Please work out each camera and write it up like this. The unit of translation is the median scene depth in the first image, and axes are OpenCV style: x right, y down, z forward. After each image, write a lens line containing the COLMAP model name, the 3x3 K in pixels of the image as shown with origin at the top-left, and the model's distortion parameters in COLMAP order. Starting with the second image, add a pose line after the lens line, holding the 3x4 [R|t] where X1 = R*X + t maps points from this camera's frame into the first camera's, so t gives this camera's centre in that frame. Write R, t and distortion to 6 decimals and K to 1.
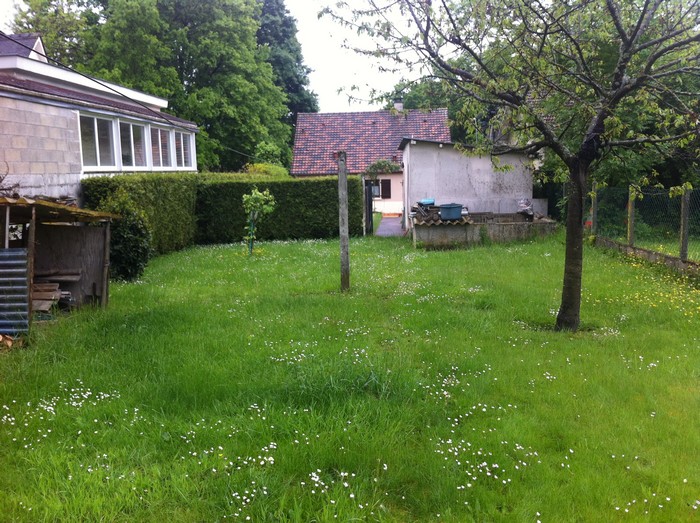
lens RADIAL K [[691.3, 0, 349.8], [0, 691.3, 262.8], [0, 0, 1]] dist [-0.008361, 0.000000]
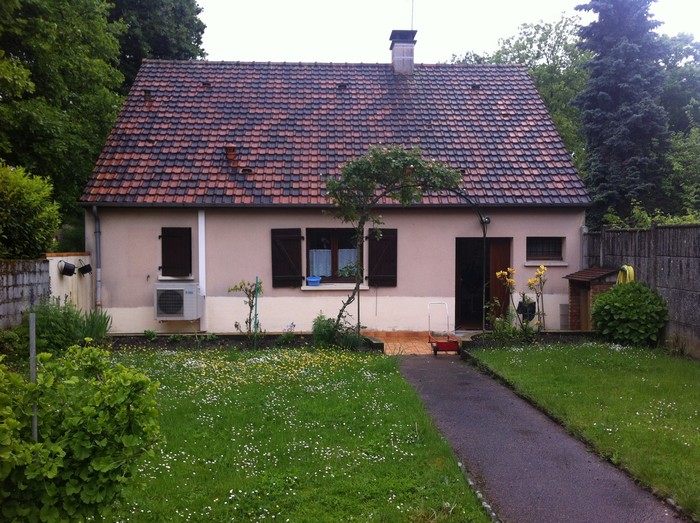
lens RADIAL K [[691.3, 0, 349.3], [0, 691.3, 263.4], [0, 0, 1]] dist [-0.008361, 0.000000]
pose [[0.995450, 0.020894, 0.092967, 0.005979], [-0.009391, 0.992426, -0.122487, -0.062778], [-0.094823, 0.121057, 0.988106, 0.663592]]
